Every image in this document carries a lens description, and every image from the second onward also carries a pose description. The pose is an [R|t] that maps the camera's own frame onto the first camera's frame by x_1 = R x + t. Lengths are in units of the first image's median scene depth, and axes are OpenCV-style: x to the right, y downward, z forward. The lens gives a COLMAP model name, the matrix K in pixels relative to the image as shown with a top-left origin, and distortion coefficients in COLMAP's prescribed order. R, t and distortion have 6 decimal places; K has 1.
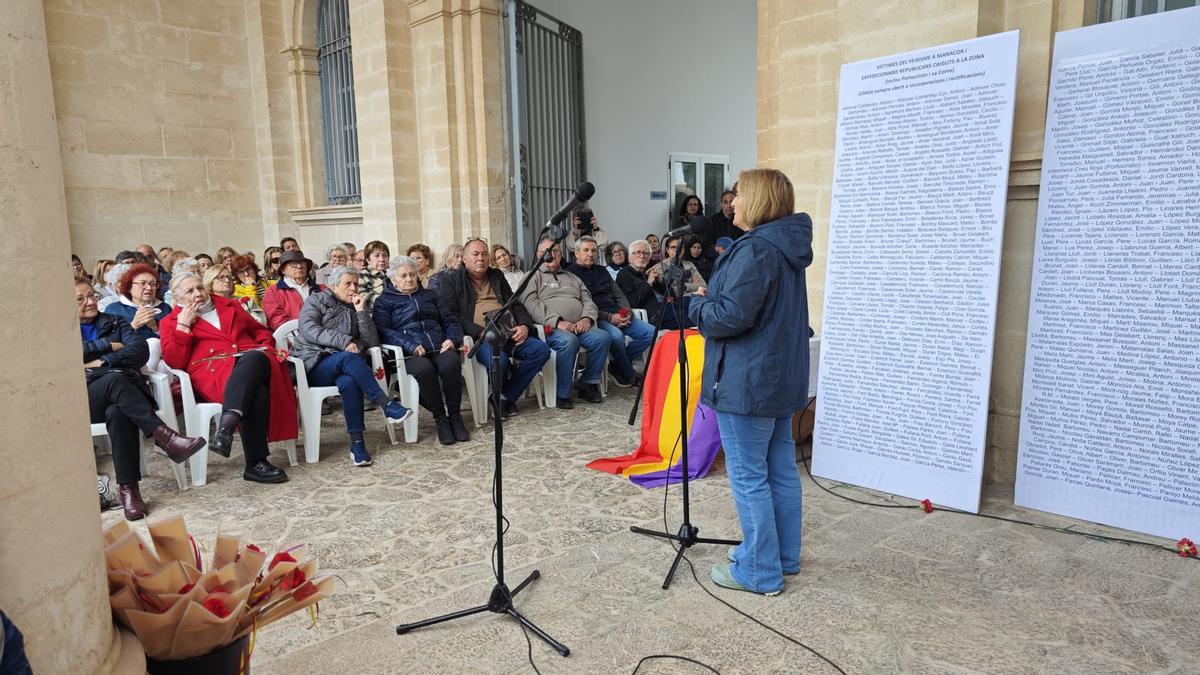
lens RADIAL K [[797.7, 0, 590.9], [0, 797.7, 338.0], [0, 0, 1]] dist [0.004362, 0.012507]
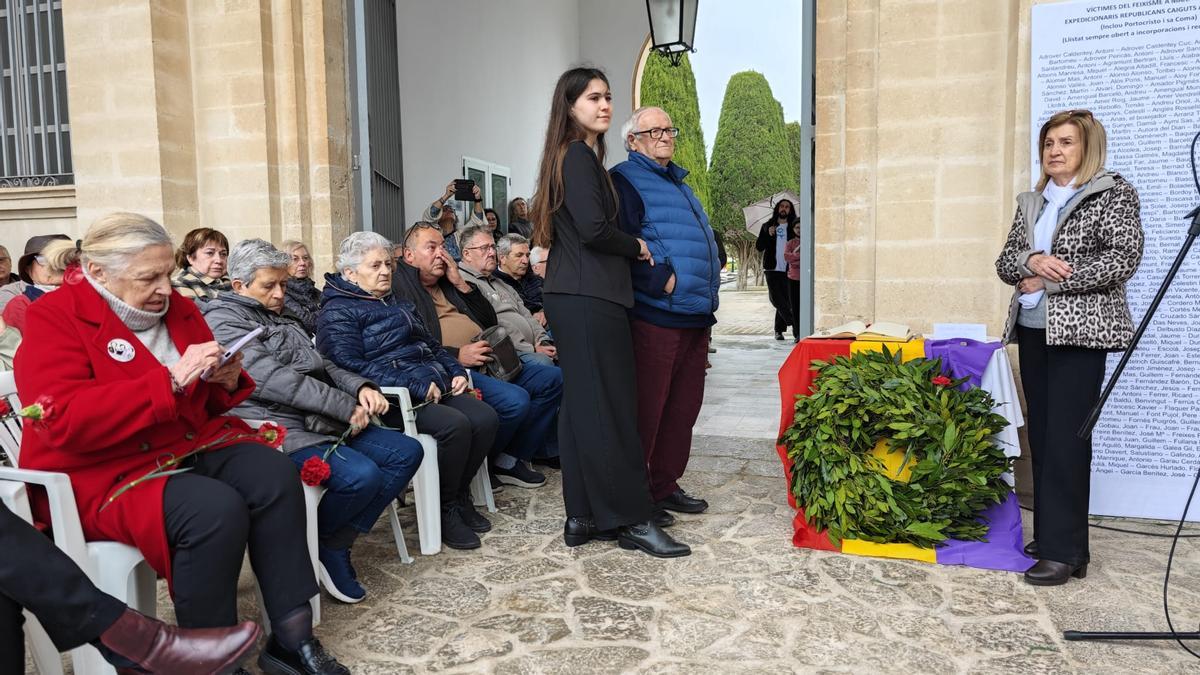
lens RADIAL K [[797.7, 0, 600.9], [0, 797.7, 326.4], [0, 0, 1]] dist [0.004362, 0.012507]
pose [[0.867622, -0.024545, 0.496618, -0.400892], [0.060932, 0.996502, -0.057199, 0.008003], [-0.493476, 0.079887, 0.866083, 0.427203]]
